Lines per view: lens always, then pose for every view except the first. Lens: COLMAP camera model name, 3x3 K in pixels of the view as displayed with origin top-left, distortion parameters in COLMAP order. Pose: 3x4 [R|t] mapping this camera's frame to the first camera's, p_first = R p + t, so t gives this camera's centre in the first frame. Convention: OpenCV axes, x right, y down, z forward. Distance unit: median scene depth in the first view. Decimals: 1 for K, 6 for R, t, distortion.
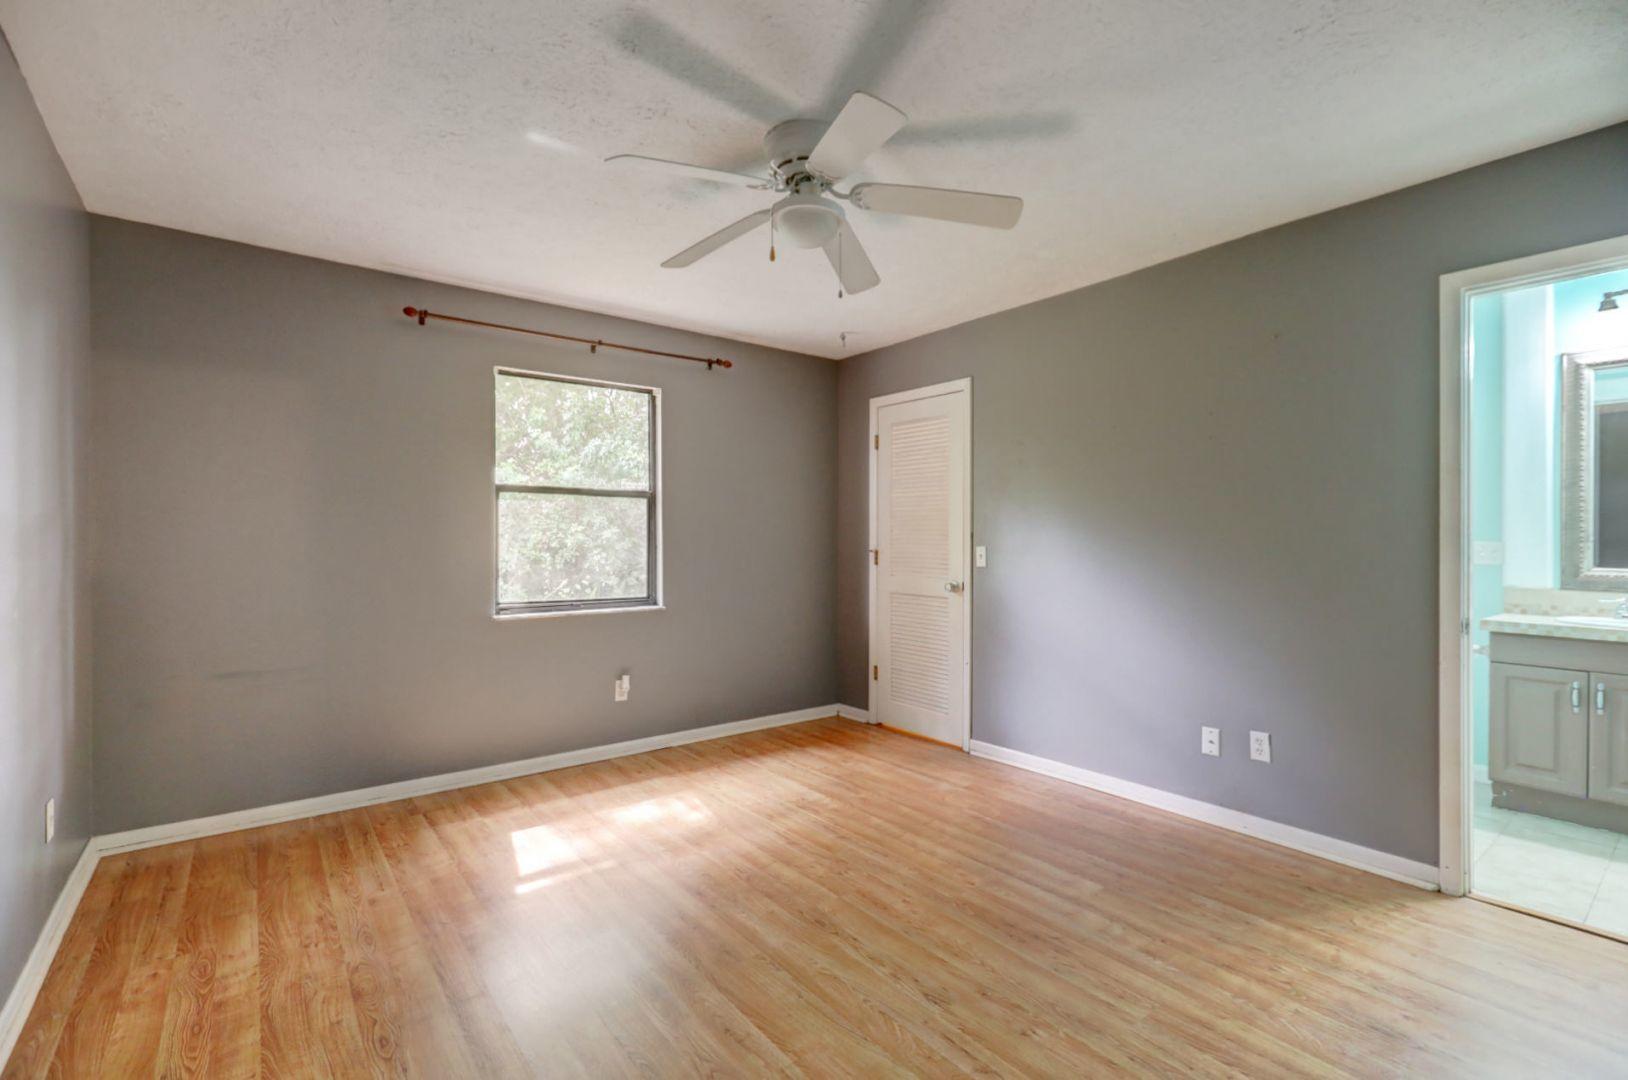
lens RADIAL K [[725.7, 0, 823.8], [0, 725.7, 543.5], [0, 0, 1]] dist [0.000120, 0.000096]
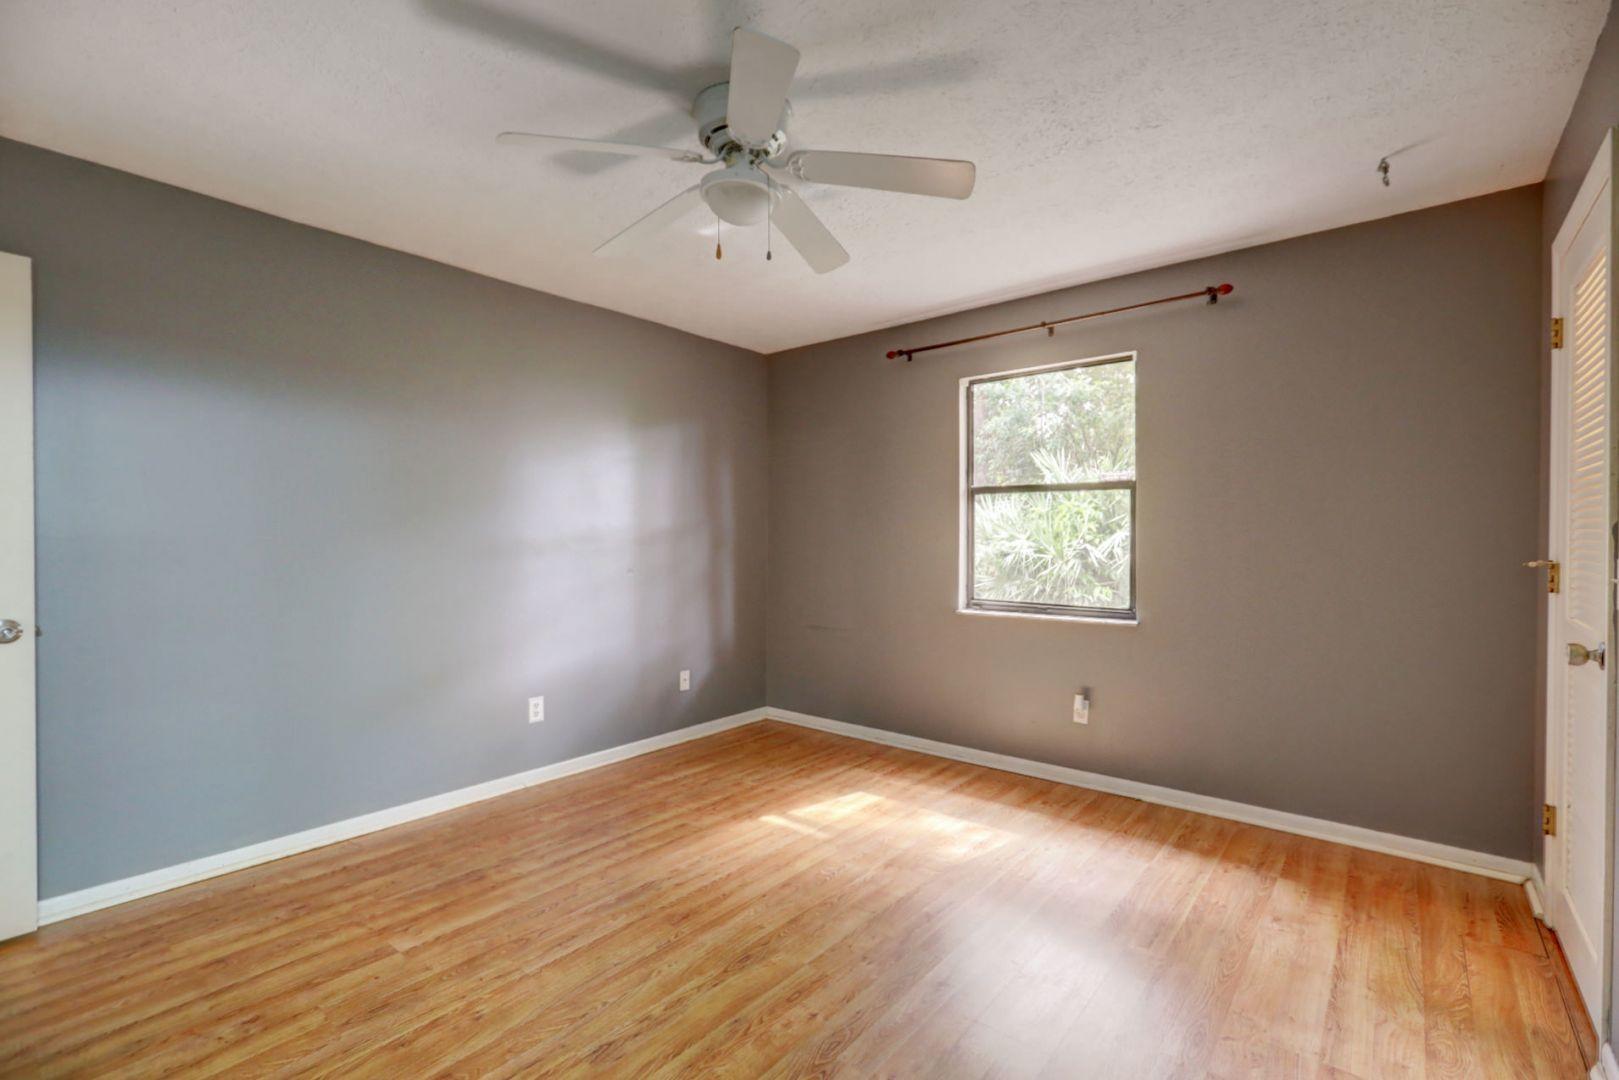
lens RADIAL K [[724.3, 0, 811.2], [0, 724.3, 548.9], [0, 0, 1]] dist [-0.003081, -0.000023]
pose [[0.206769, 0.014531, -0.978282, 0.656694], [-0.004896, 0.999893, 0.013817, -0.005479], [0.978377, 0.001933, 0.206818, 0.651381]]
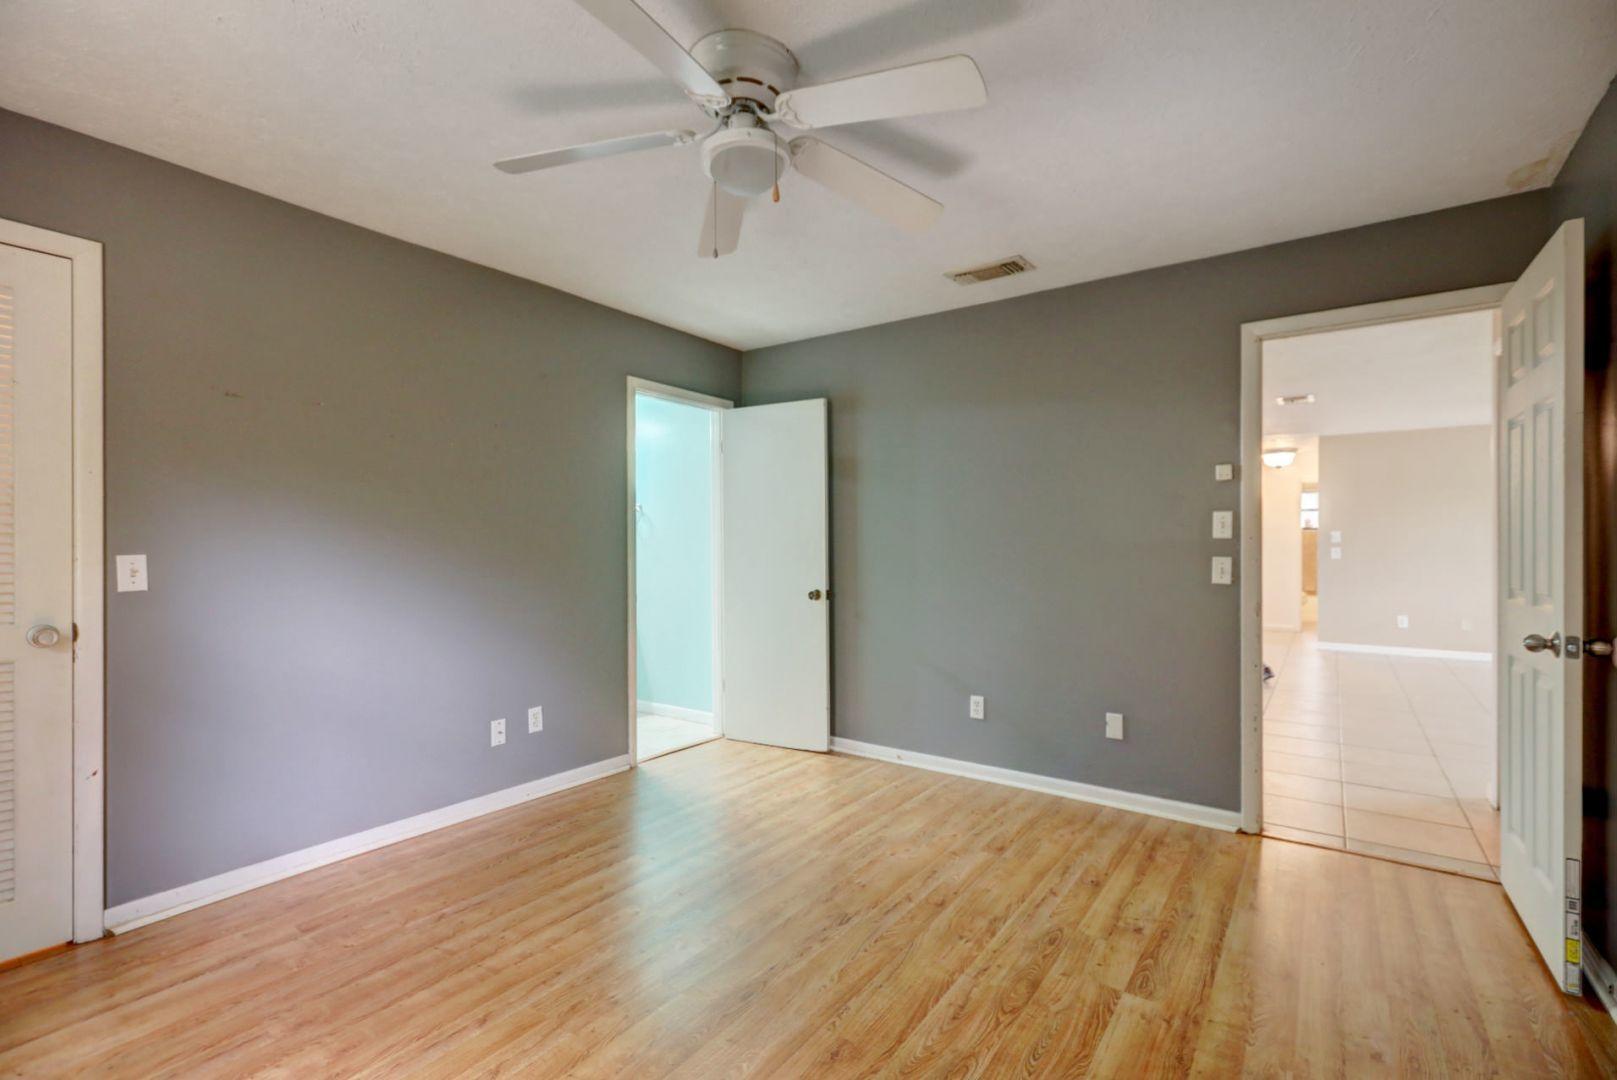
lens RADIAL K [[719.3, 0, 811.0], [0, 719.3, 542.8], [0, 0, 1]] dist [0.000685, 0.000557]
pose [[-0.273163, 0.000582, 0.961968, -0.610076], [0.002763, 0.999996, 0.000180, -0.005622], [-0.961964, 0.002707, -0.273164, 0.844603]]
